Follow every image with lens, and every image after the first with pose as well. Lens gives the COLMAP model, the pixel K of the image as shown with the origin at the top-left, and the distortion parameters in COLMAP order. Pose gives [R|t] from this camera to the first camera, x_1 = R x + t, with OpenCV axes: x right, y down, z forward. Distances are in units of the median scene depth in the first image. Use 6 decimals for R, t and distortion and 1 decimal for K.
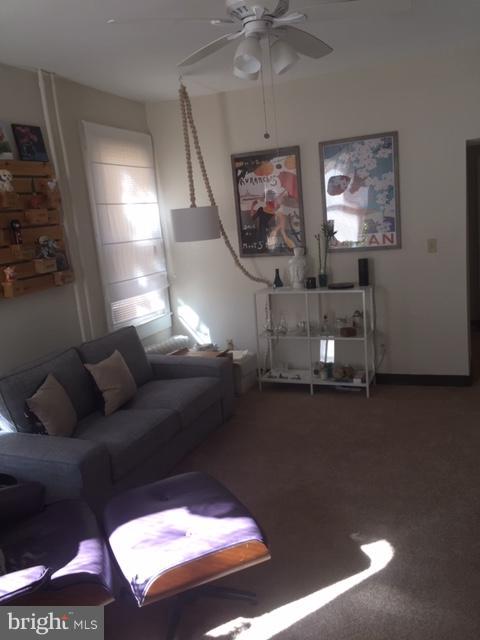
lens RADIAL K [[549.4, 0, 239.3], [0, 549.4, 320.5], [0, 0, 1]] dist [0.008309, 0.002089]
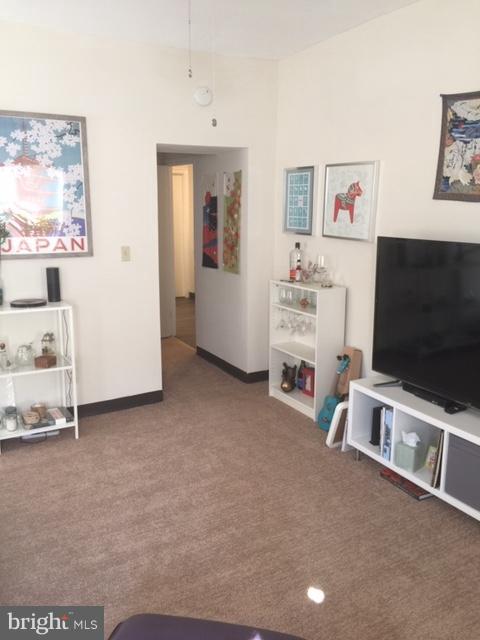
lens RADIAL K [[549.4, 0, 240.8], [0, 549.4, 320.1], [0, 0, 1]] dist [0.008309, 0.002089]
pose [[0.588530, -0.070748, 0.805374, -0.265679], [0.094019, 0.995394, 0.018735, -0.026489], [-0.802990, 0.064694, 0.592471, 0.317040]]
